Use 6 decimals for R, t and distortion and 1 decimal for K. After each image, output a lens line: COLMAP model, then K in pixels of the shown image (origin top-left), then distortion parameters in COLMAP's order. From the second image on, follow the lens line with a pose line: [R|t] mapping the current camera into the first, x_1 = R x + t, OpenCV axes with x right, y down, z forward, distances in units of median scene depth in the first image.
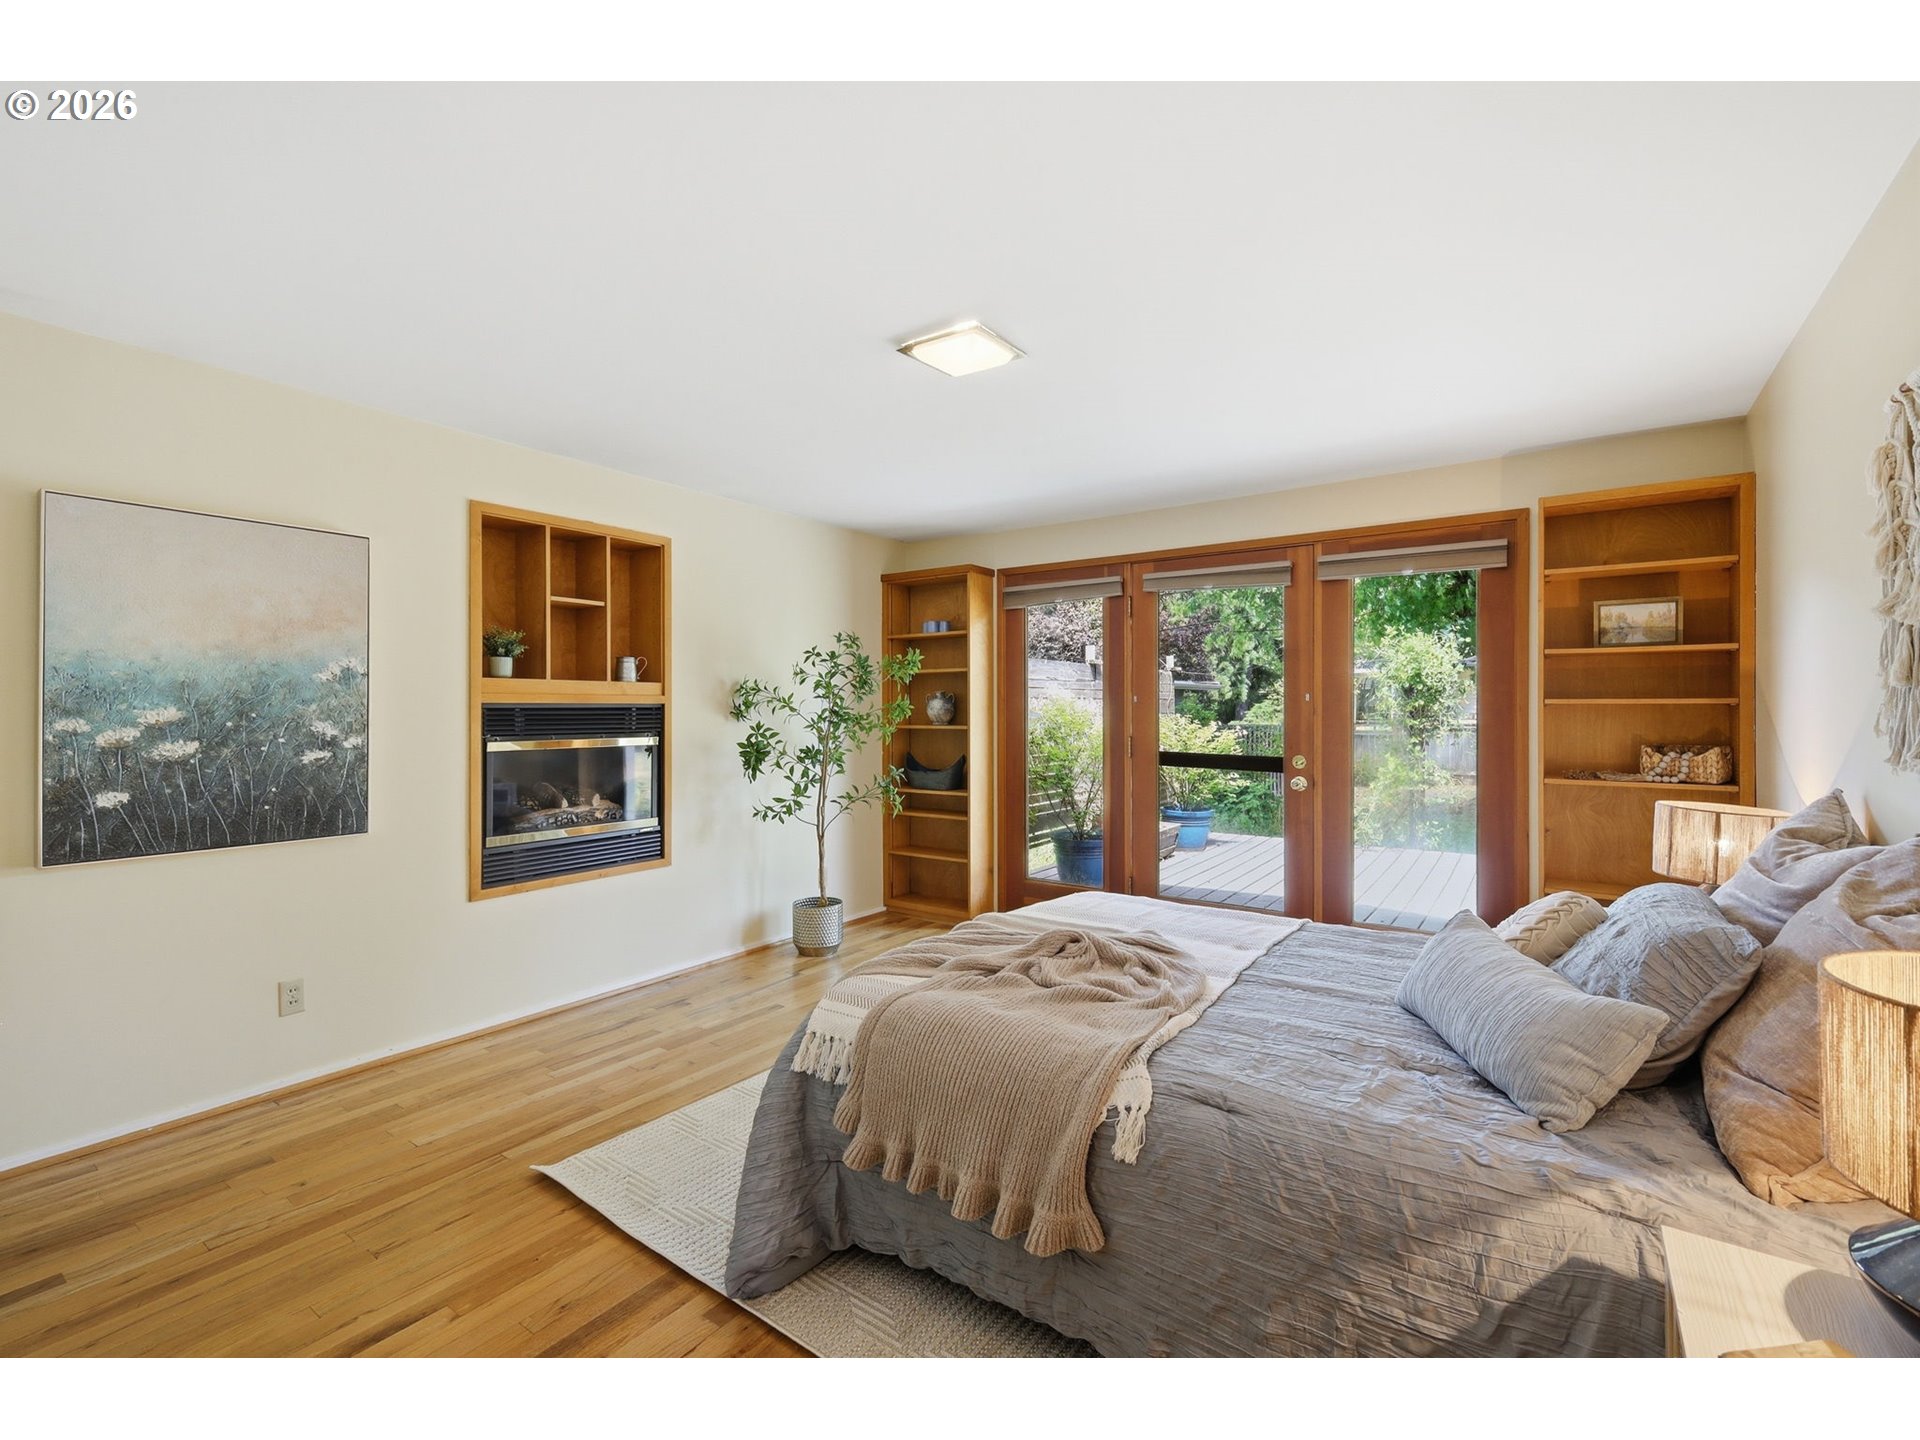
lens RADIAL K [[856.1, 0, 959.8], [0, 856.1, 708.5], [0, 0, 1]] dist [0.004020, 0.000692]
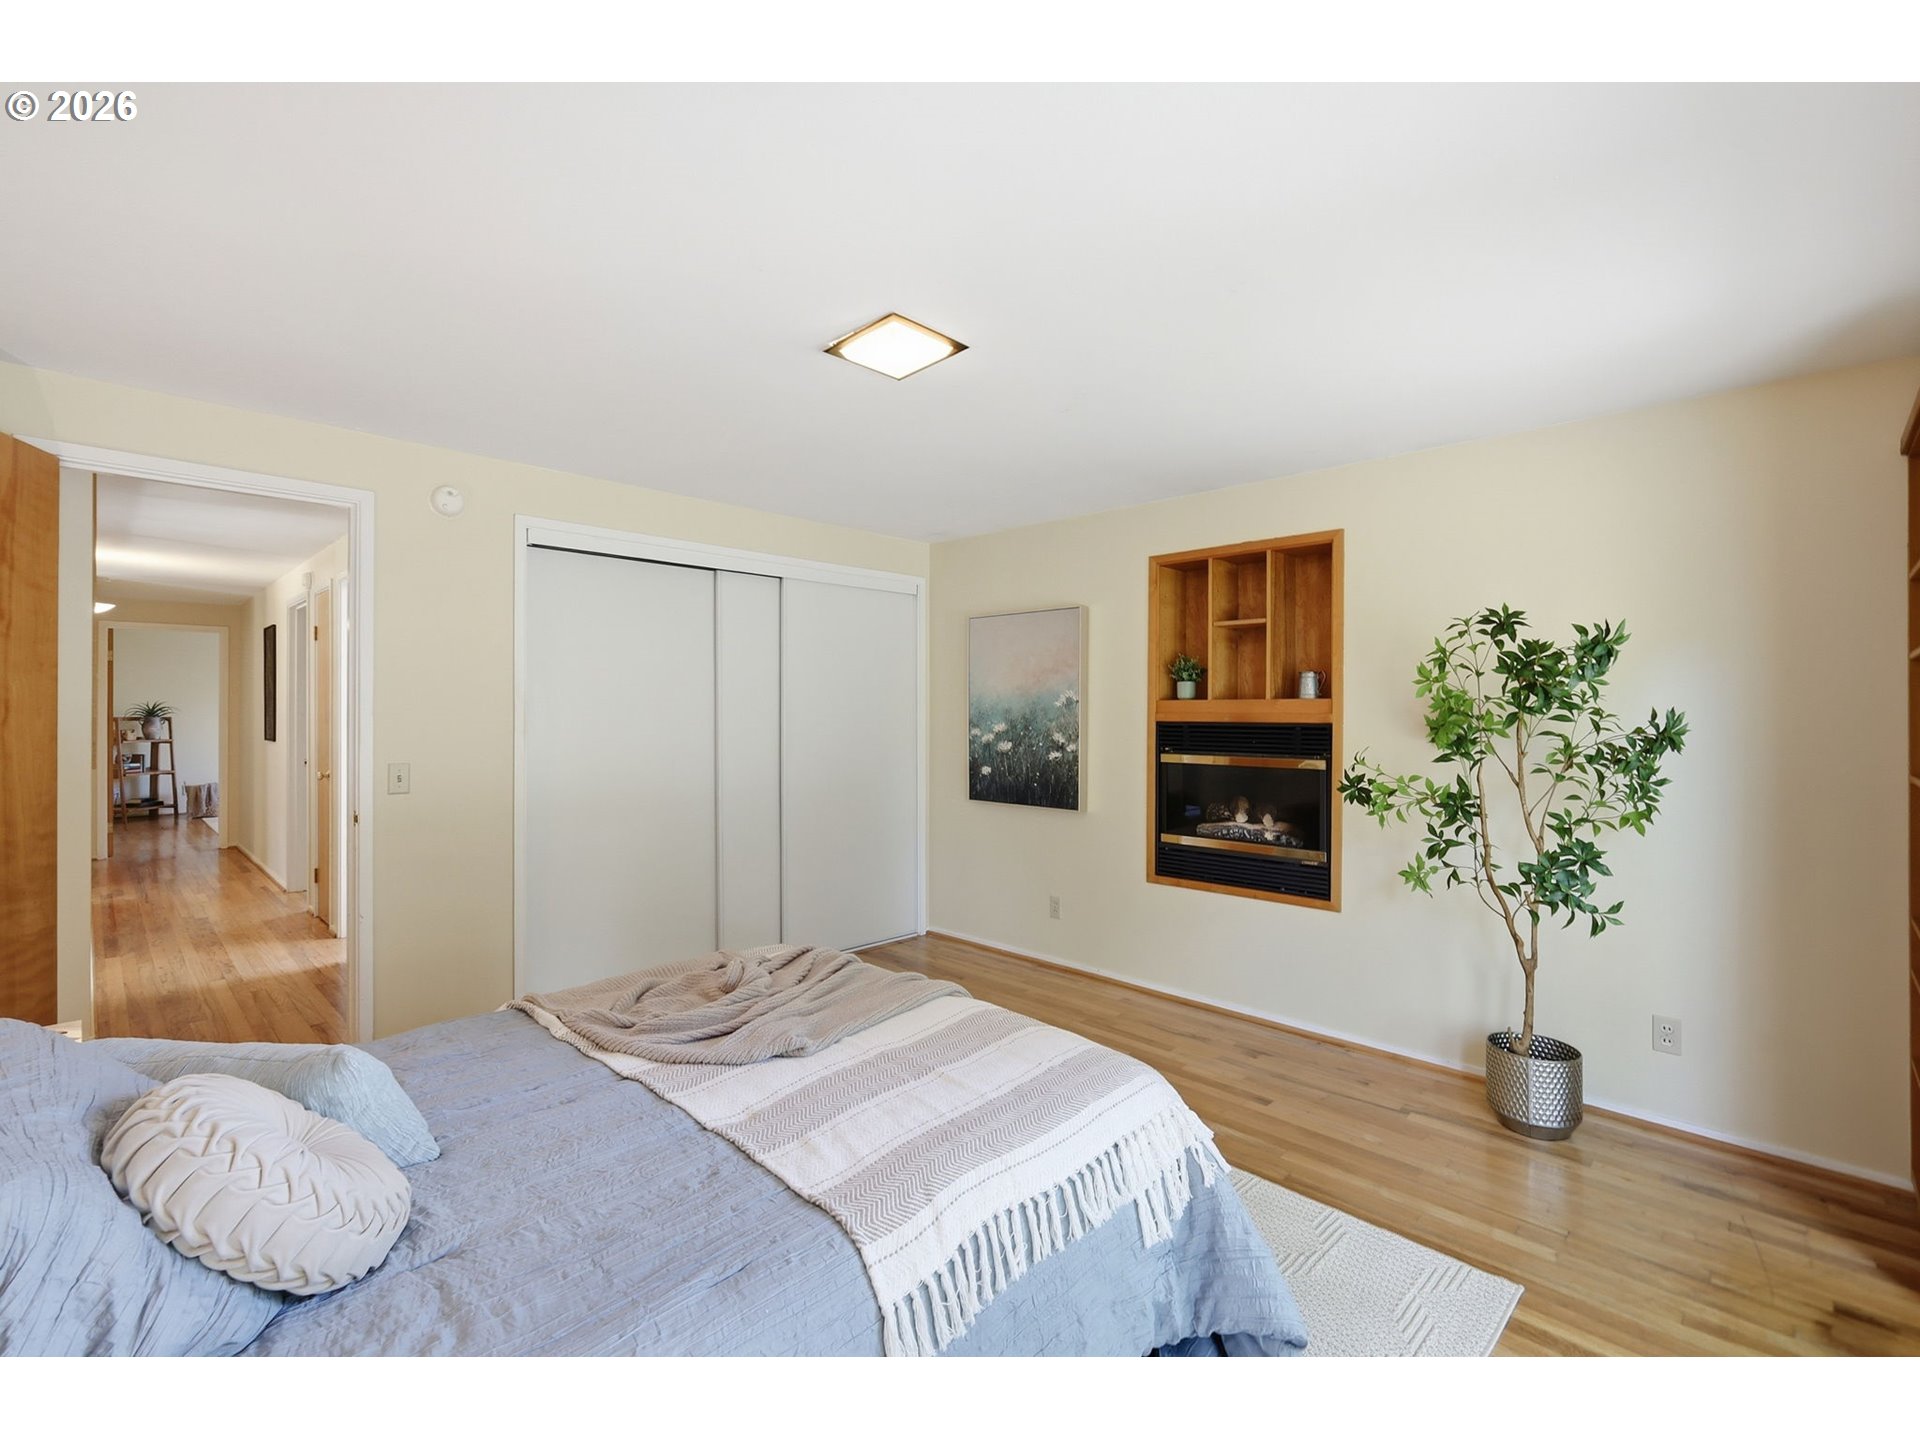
lens RADIAL K [[856.1, 0, 961.1], [0, 856.1, 716.4], [0, 0, 1]] dist [0.004020, 0.000692]
pose [[-0.158762, 0.003774, -0.987310, 0.775367], [-0.003657, 0.999984, 0.004411, -0.020233], [0.987310, 0.004311, -0.158746, 1.045042]]
